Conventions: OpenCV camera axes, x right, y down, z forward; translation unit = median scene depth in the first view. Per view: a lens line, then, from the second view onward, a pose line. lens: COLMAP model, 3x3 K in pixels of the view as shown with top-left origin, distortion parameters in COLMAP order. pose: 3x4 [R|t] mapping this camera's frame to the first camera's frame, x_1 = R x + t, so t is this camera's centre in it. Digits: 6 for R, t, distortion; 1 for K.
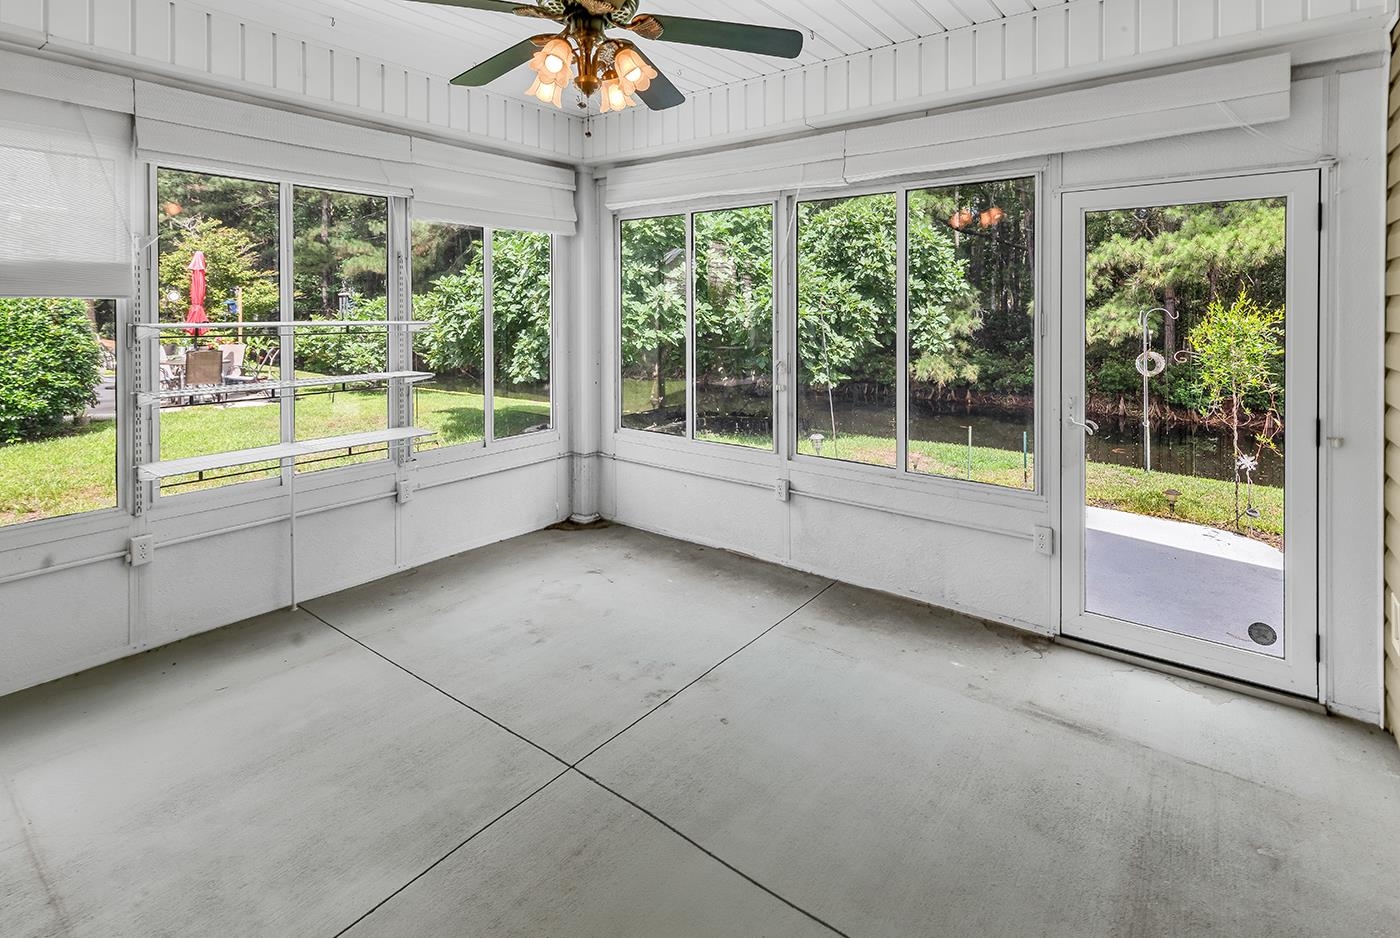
lens RADIAL K [[685.7, 0, 704.2], [0, 685.7, 306.6], [0, 0, 1]] dist [0.004670, 0.000003]
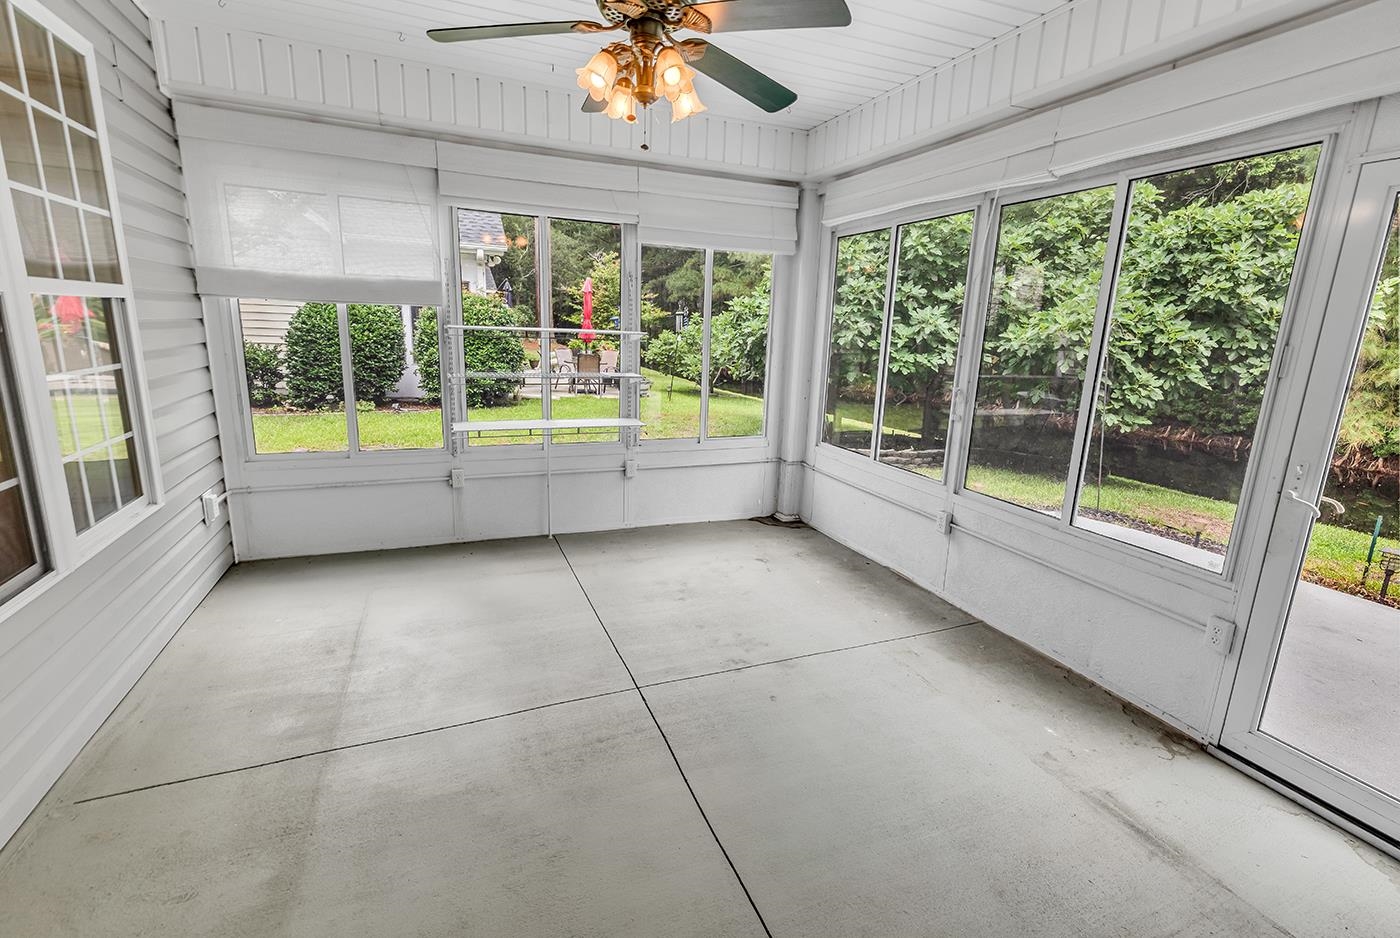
lens RADIAL K [[633.3, 0, 701.1], [0, 633.3, 460.7], [0, 0, 1]] dist [0.003010, -0.000491]
pose [[0.858314, 0.133517, -0.495449, 0.207838], [-0.031718, 0.977512, 0.208479, 0.005809], [0.512143, -0.163226, 0.843248, 0.068896]]
